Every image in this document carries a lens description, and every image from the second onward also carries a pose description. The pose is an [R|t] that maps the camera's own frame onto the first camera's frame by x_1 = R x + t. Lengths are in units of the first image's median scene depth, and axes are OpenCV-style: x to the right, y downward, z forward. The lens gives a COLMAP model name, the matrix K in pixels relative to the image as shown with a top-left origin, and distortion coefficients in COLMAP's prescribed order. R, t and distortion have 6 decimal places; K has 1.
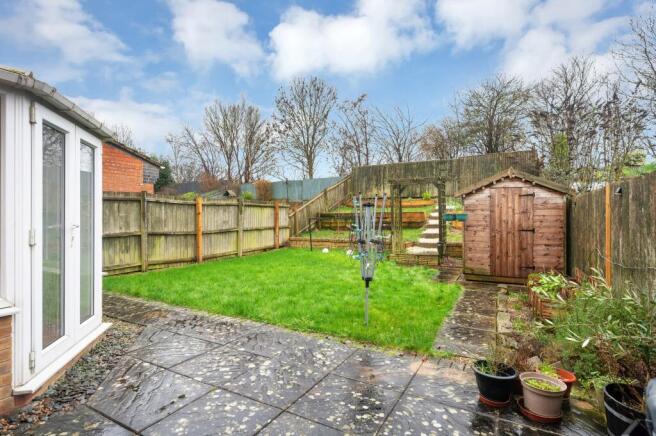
lens RADIAL K [[331.5, 0, 328.3], [0, 331.5, 218.5], [0, 0, 1]] dist [-0.003261, 0.000074]
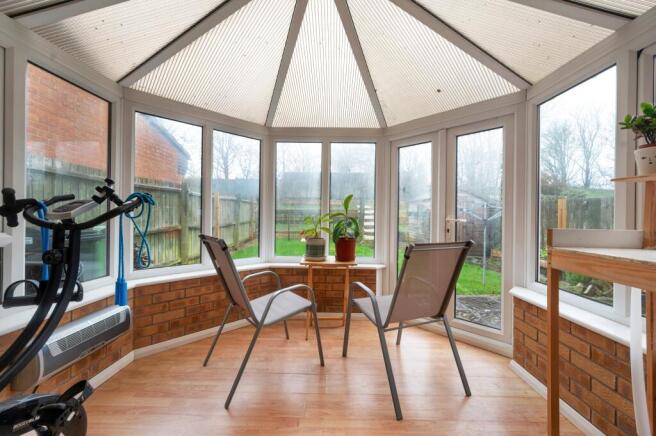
lens RADIAL K [[261.9, 0, 328.2], [0, 261.9, 215.6], [0, 0, 1]] dist [-0.001587, -0.000140]
pose [[0.876856, 0.009663, 0.480657, -0.565438], [-0.012121, 0.999925, 0.002010, 0.003982], [-0.480601, -0.007589, 0.876907, 0.158982]]
